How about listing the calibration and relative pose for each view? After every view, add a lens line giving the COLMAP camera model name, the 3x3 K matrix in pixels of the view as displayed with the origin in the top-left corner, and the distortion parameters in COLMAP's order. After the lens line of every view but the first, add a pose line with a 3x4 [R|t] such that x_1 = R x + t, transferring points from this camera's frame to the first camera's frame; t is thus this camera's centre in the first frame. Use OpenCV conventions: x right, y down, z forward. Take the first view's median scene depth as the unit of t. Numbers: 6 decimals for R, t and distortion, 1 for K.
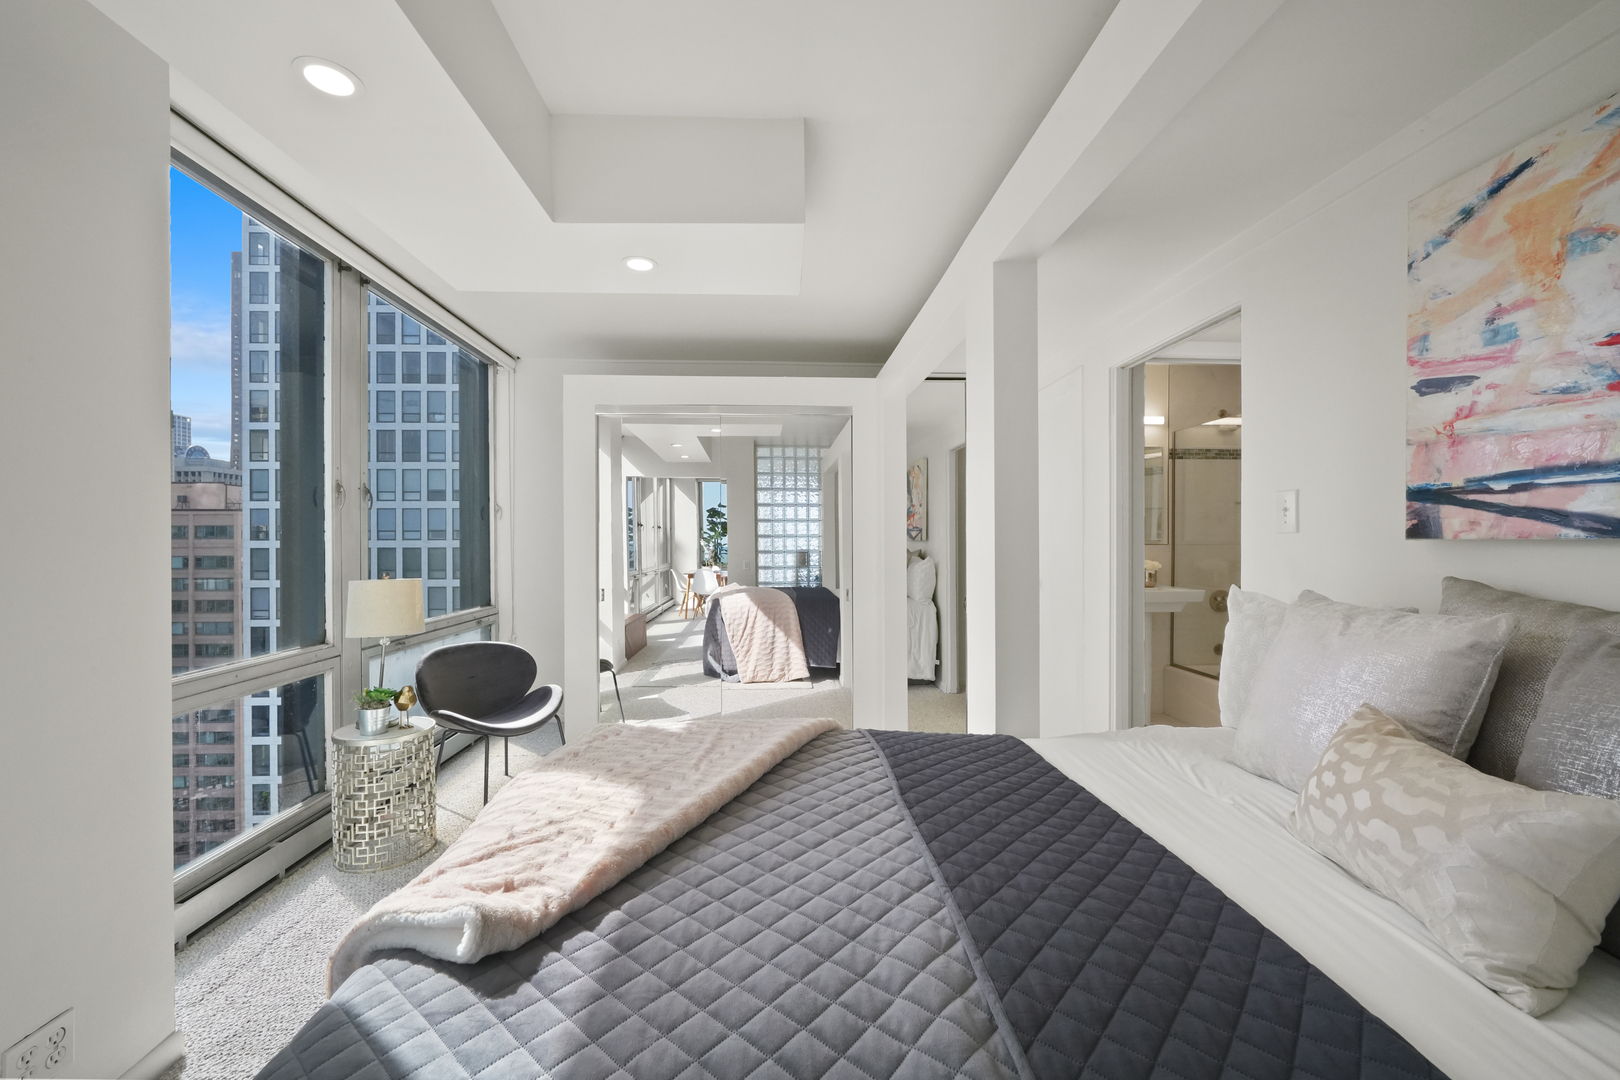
lens RADIAL K [[630.6, 0, 805.6], [0, 630.6, 546.8], [0, 0, 1]] dist [-0.010814, 0.000242]
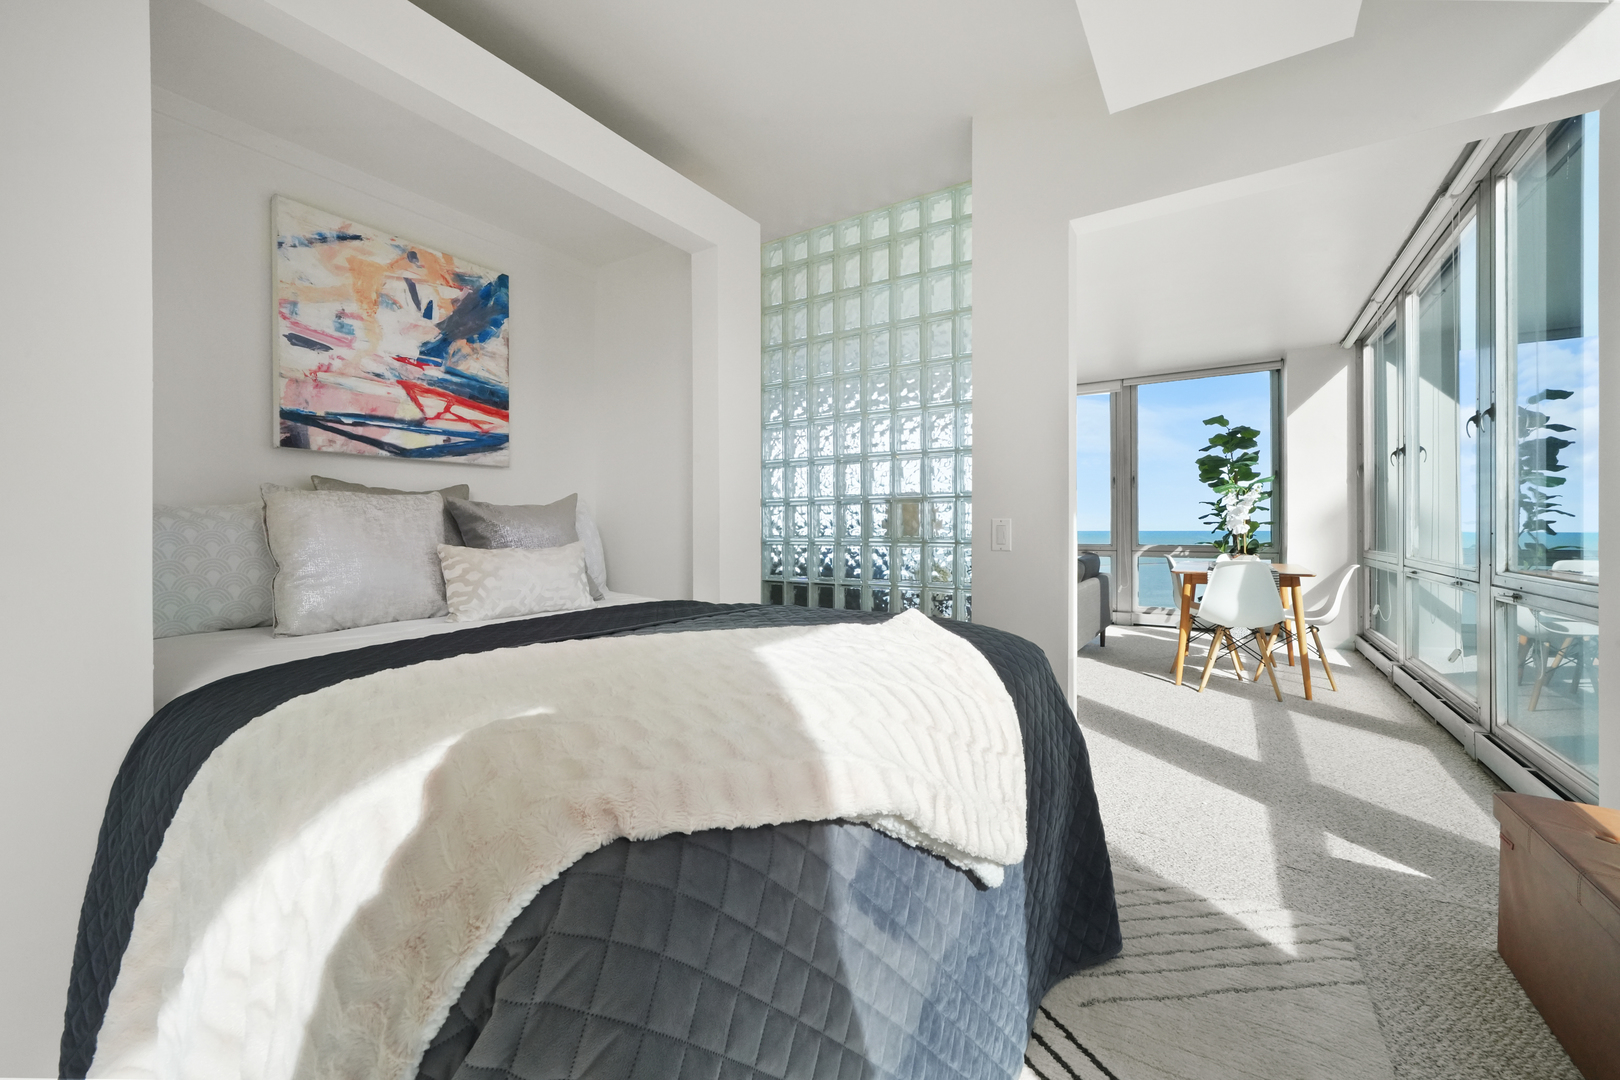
lens RADIAL K [[642.1, 0, 797.1], [0, 642.1, 527.5], [0, 0, 1]] dist [-0.005489, -0.000075]
pose [[-0.800319, 0.007803, 0.599523, -0.806423], [0.012310, 0.999918, 0.003418, 0.183950], [-0.599448, 0.010116, -0.800350, 1.566868]]
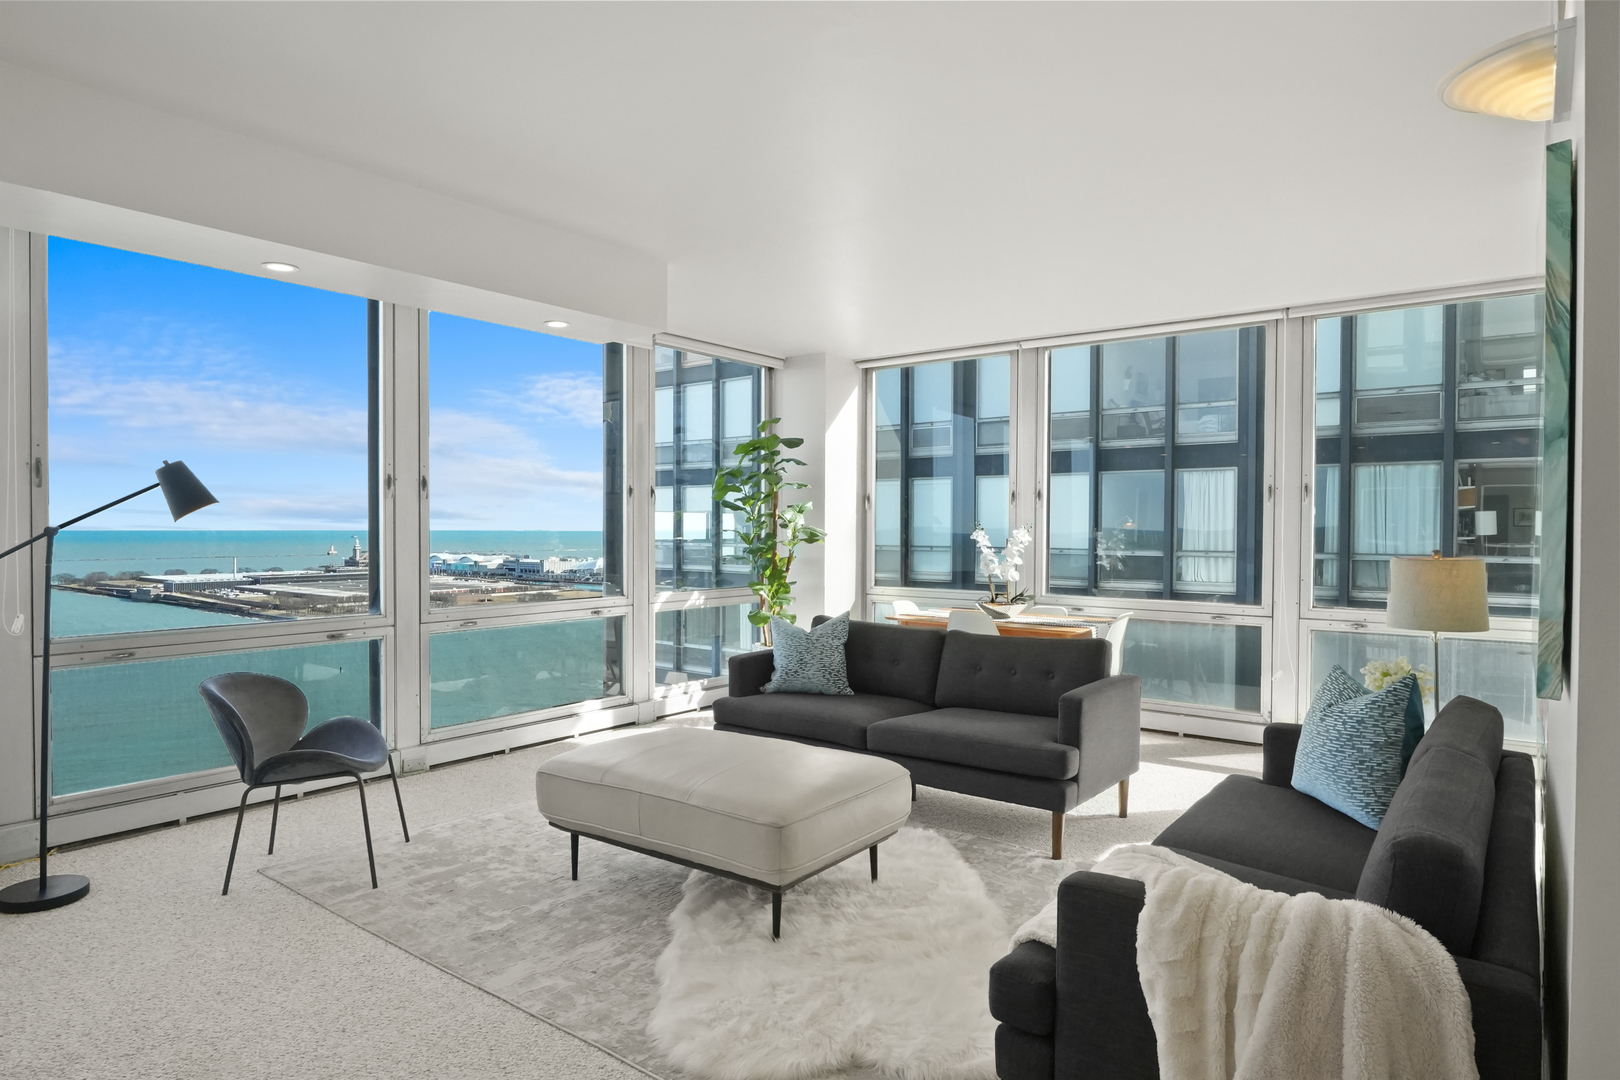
lens RADIAL K [[937.0, 0, 799.5], [0, 937.0, 540.4], [0, 0, 1]] dist [-0.008525, -0.000858]
pose [[-0.656639, 0.014940, -0.754057, 3.259036], [-0.005675, 0.999678, 0.024748, -0.025135], [0.754183, 0.020530, -0.656343, -0.485998]]
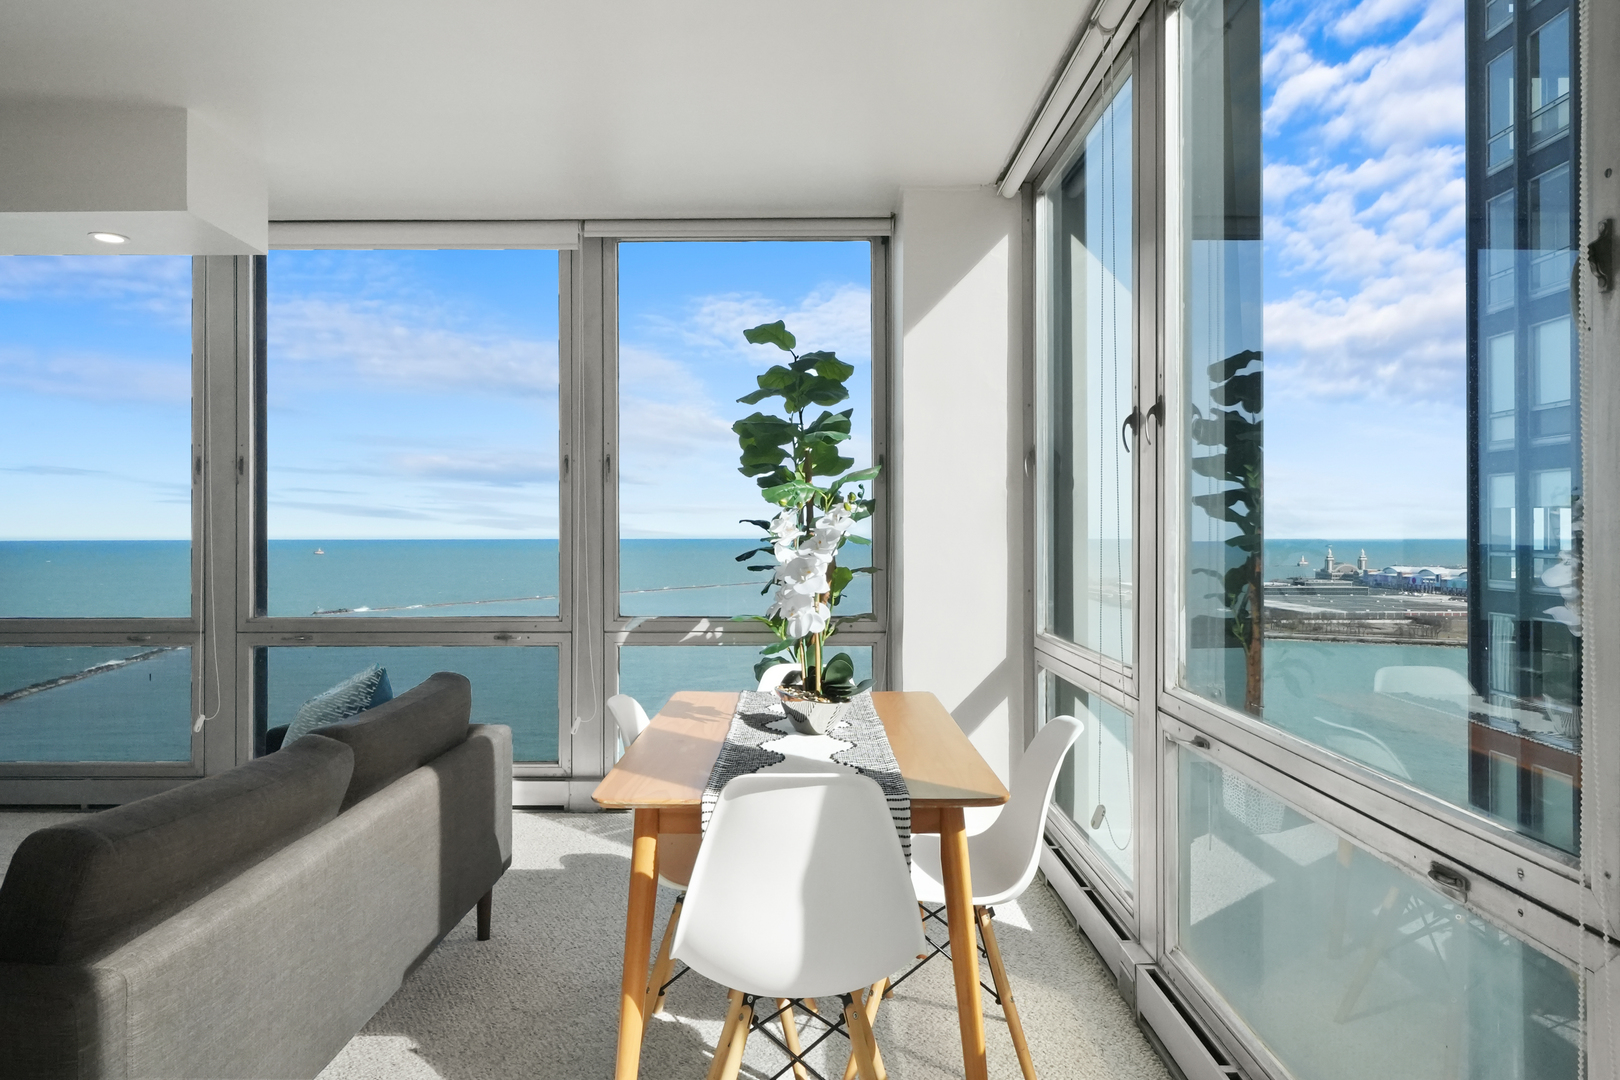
lens RADIAL K [[1033.2, 0, 798.1], [0, 1033.2, 528.2], [0, 0, 1]] dist [0.001293, -0.002286]
pose [[-0.997747, 0.006429, 0.066775, -0.758277], [0.006650, 0.999973, 0.003098, 0.062453], [-0.066753, 0.003535, -0.997763, -0.745926]]
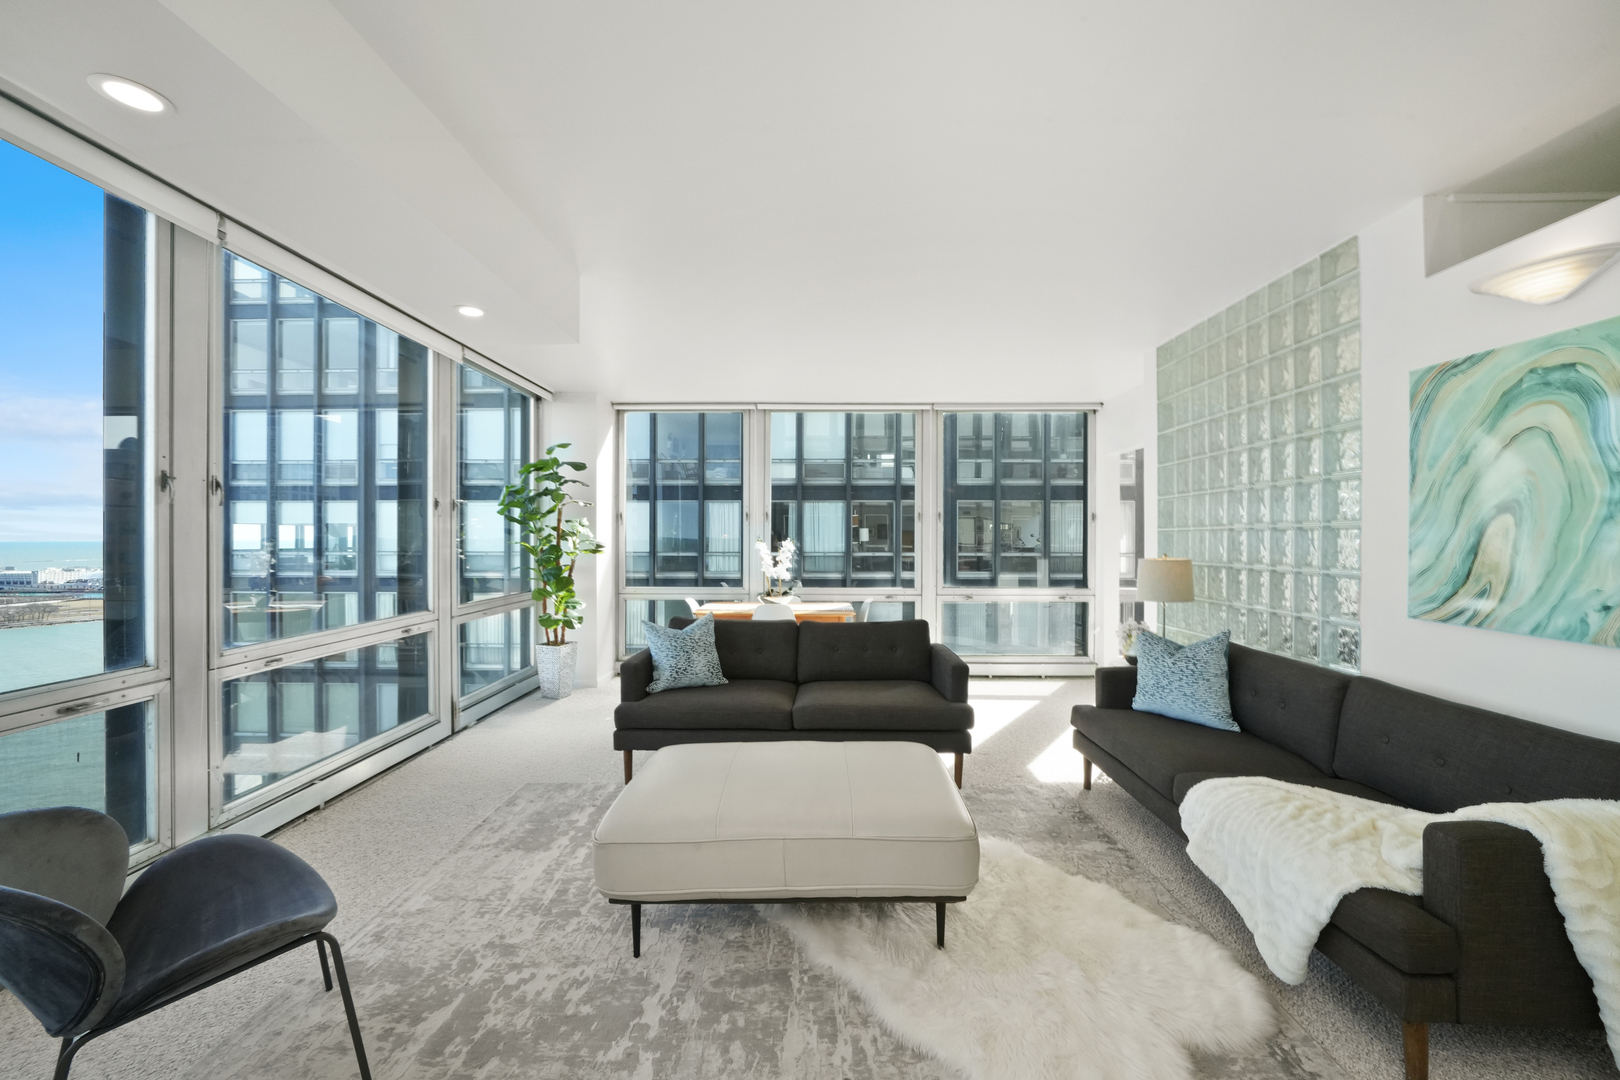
lens RADIAL K [[609.0, 0, 805.0], [0, 609.0, 537.2], [0, 0, 1]] dist [-0.015916, 0.003336]
pose [[-0.073006, 0.005717, -0.997315, 3.116596], [-0.009124, 0.999938, 0.006400, -0.022963], [0.997290, 0.009567, -0.072949, -2.181056]]
